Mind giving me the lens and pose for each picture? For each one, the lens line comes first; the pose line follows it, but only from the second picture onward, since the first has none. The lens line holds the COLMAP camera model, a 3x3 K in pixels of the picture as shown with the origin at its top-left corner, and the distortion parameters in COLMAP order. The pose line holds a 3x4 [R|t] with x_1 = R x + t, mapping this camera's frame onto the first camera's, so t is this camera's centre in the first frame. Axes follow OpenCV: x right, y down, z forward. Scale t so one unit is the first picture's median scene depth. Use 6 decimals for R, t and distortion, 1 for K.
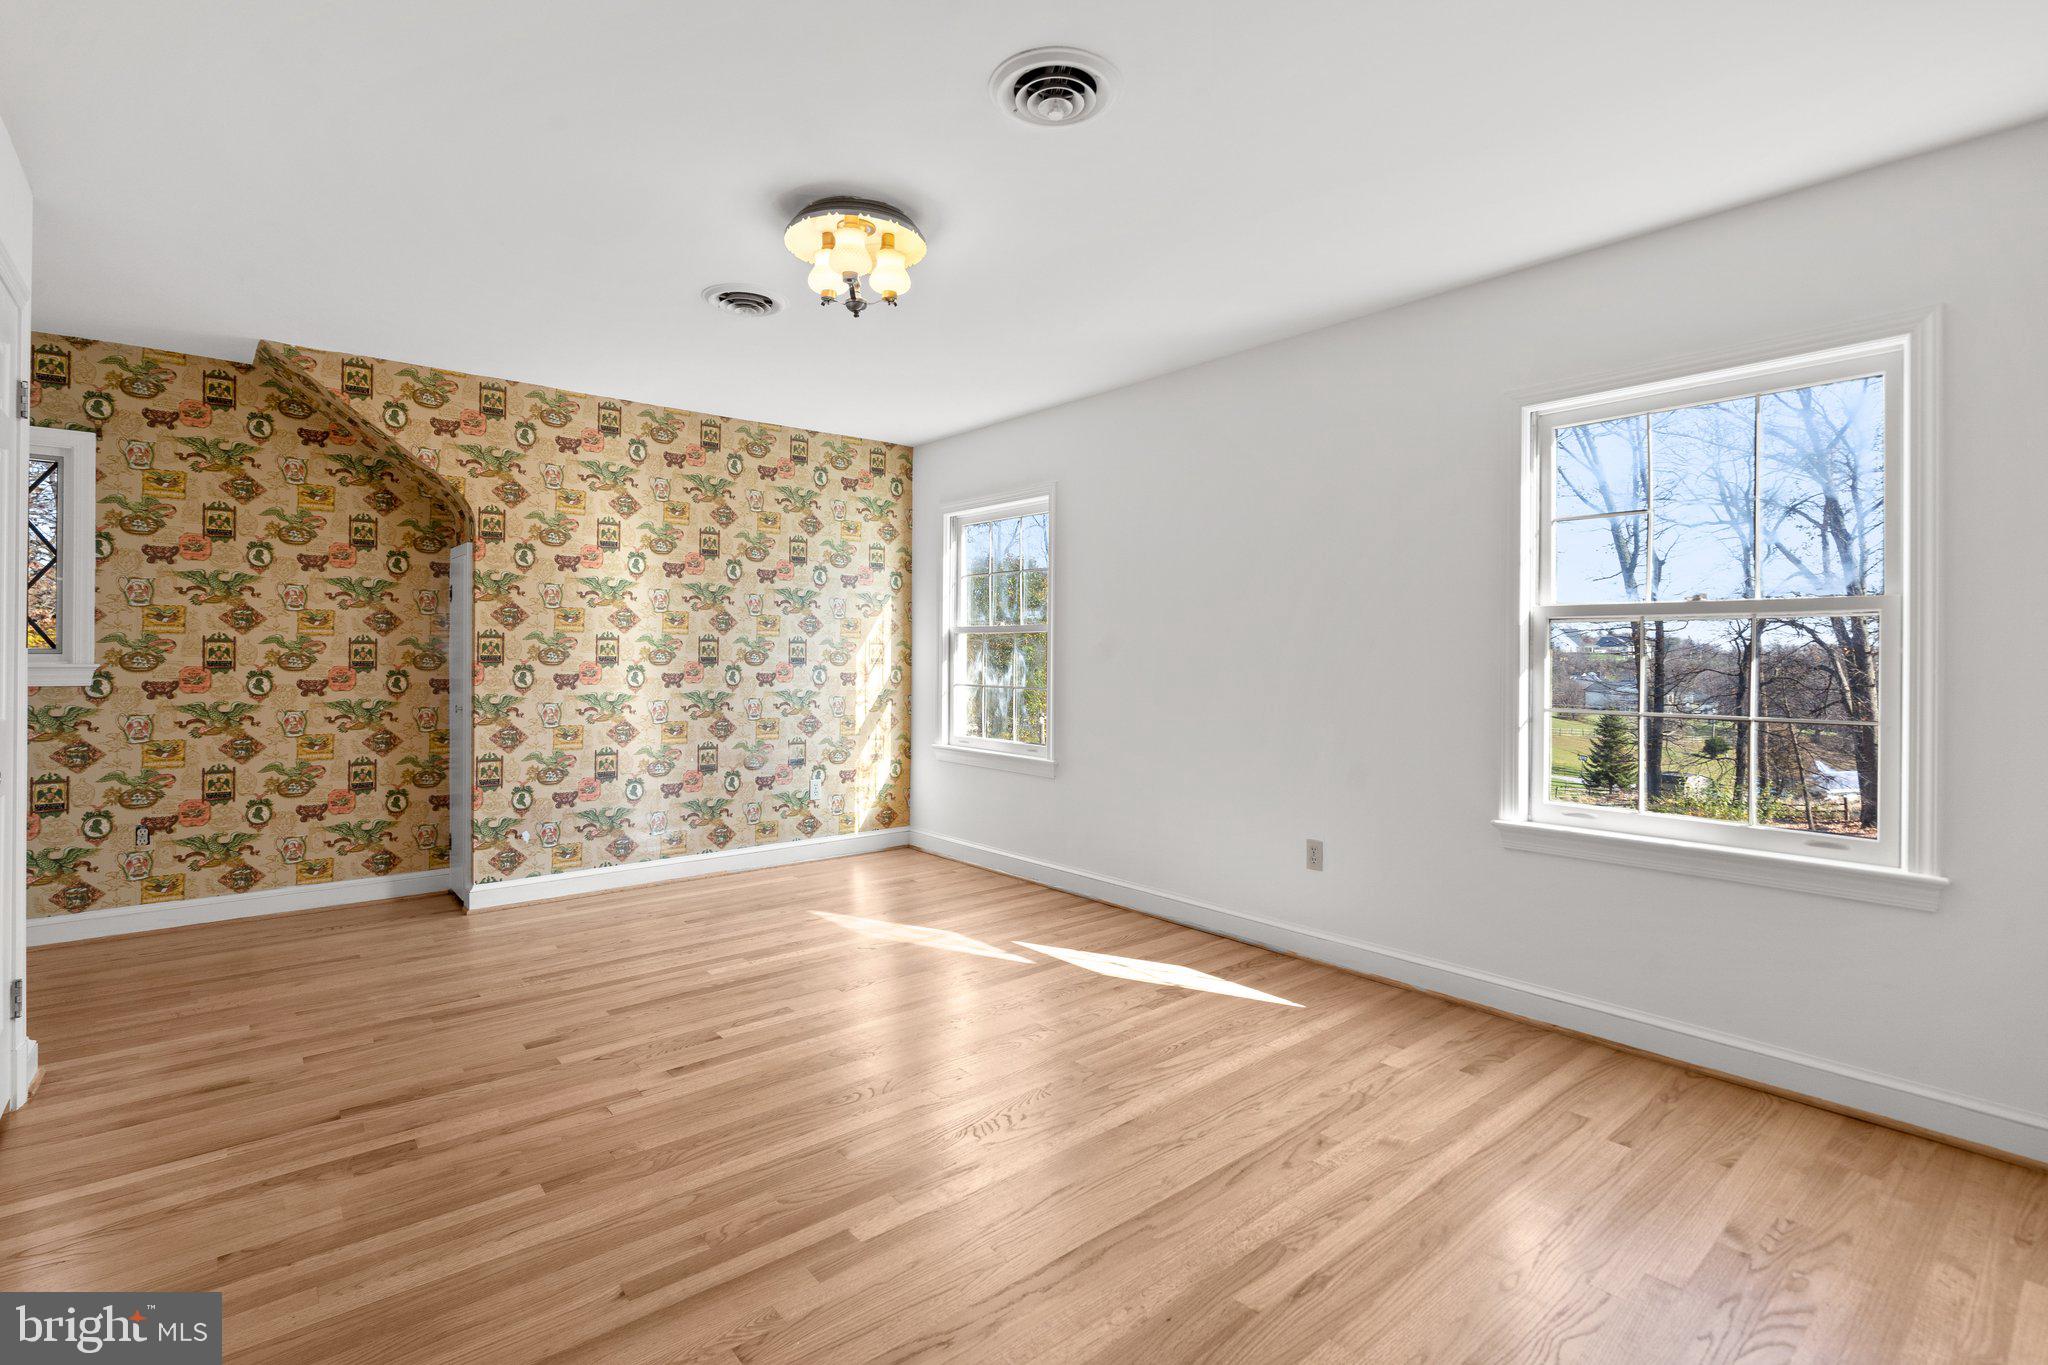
lens RADIAL K [[948.2, 0, 1041.2], [0, 948.2, 670.3], [0, 0, 1]] dist [-0.003938, 0.001744]
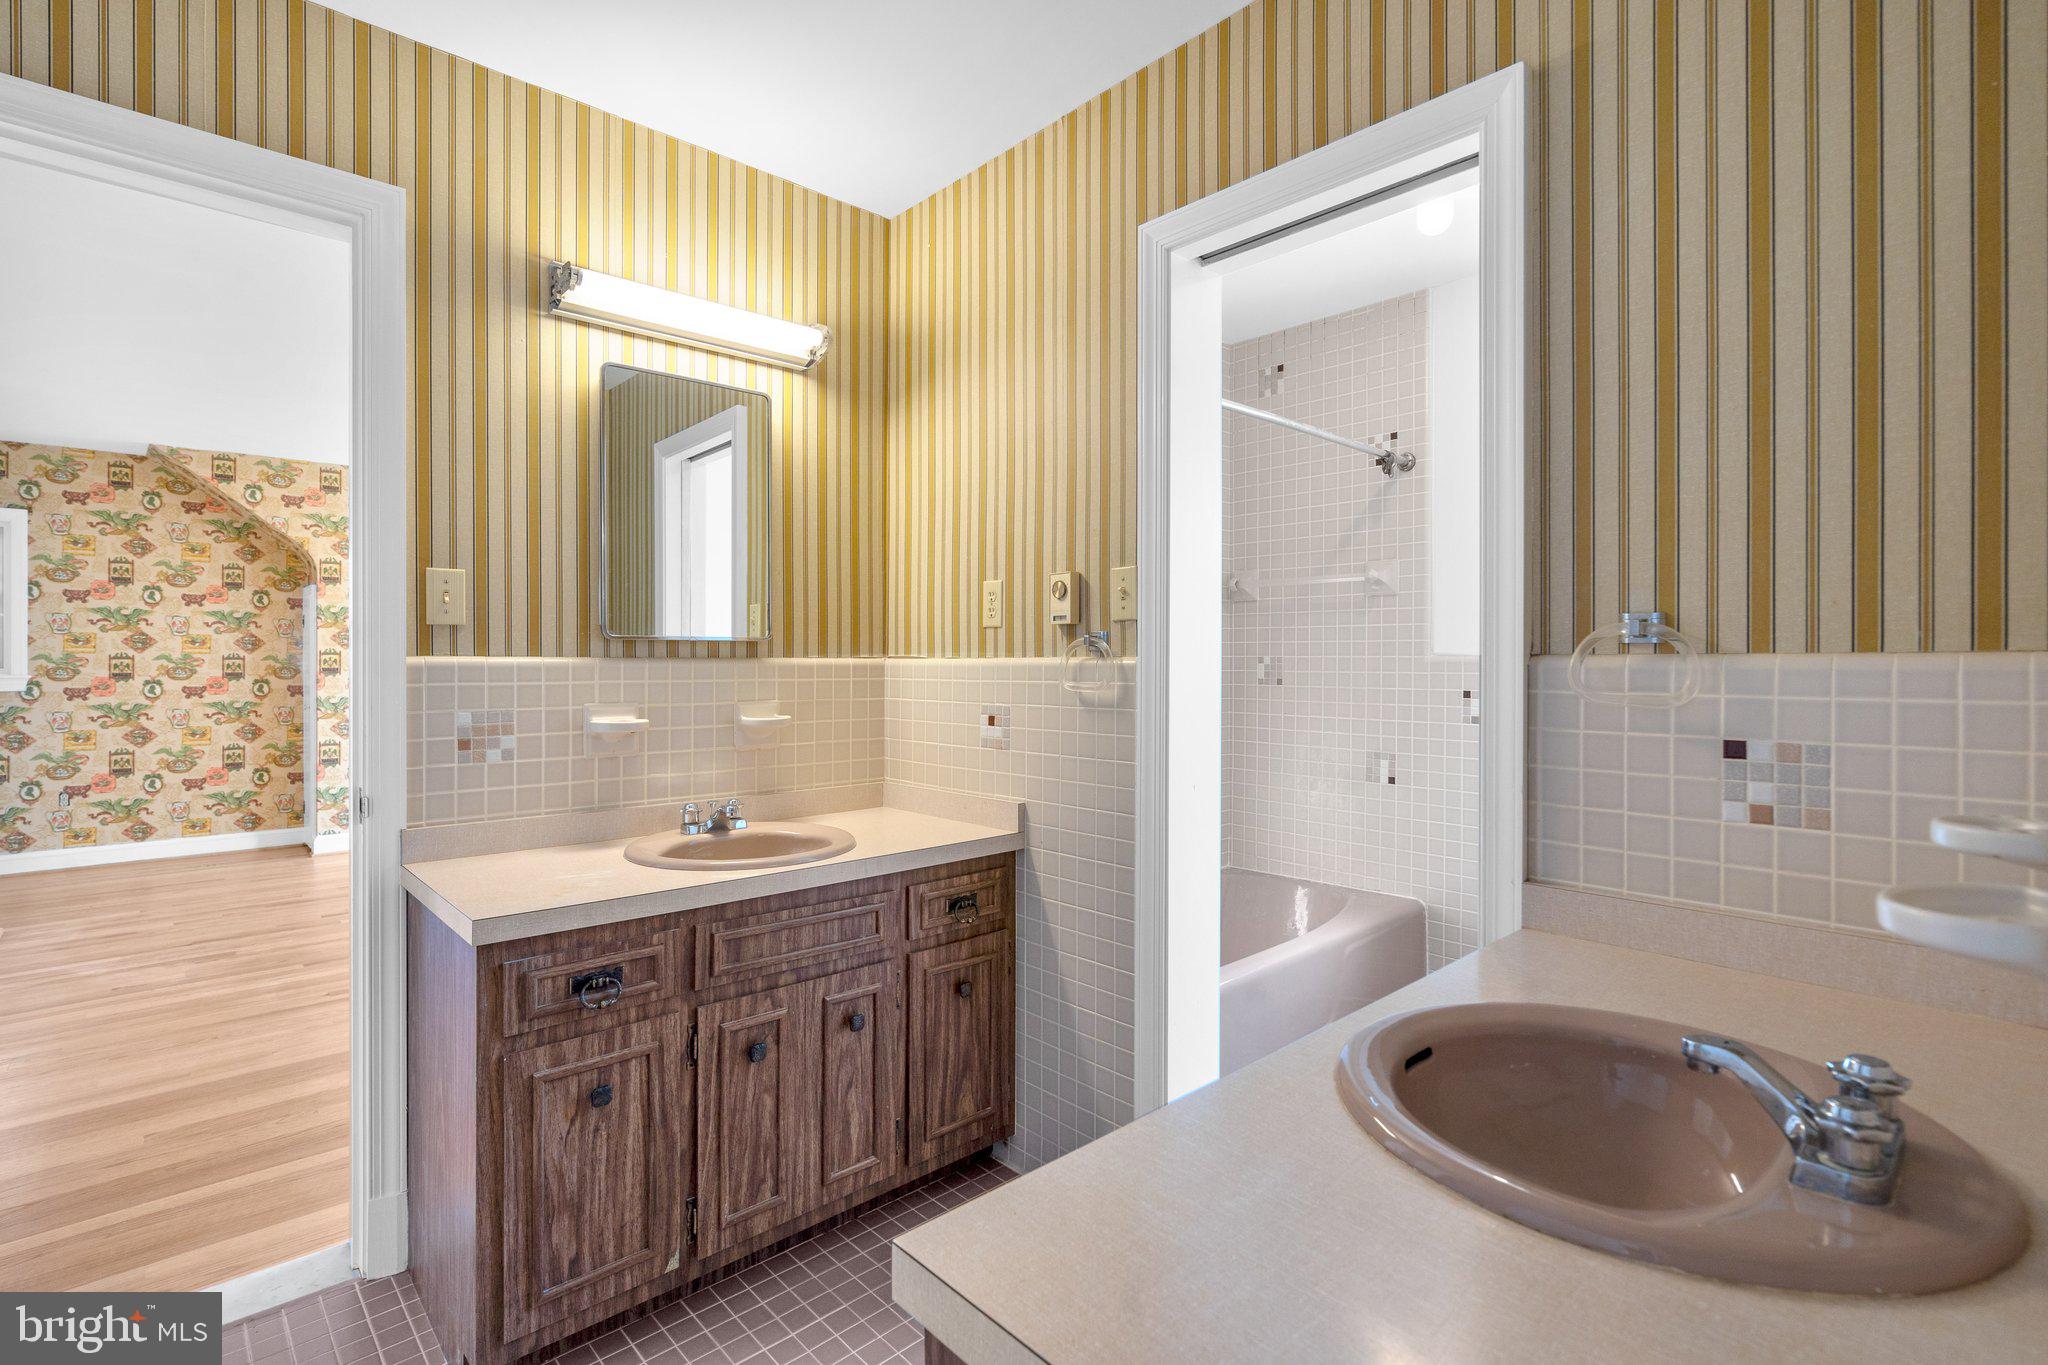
lens RADIAL K [[948.2, 0, 1038.1], [0, 948.2, 679.2], [0, 0, 1]] dist [-0.003938, 0.001744]
pose [[0.998970, -0.006299, 0.044931, 0.387449], [0.006289, 0.999980, 0.000355, 0.007154], [-0.044932, -0.000072, 0.998990, -0.419783]]
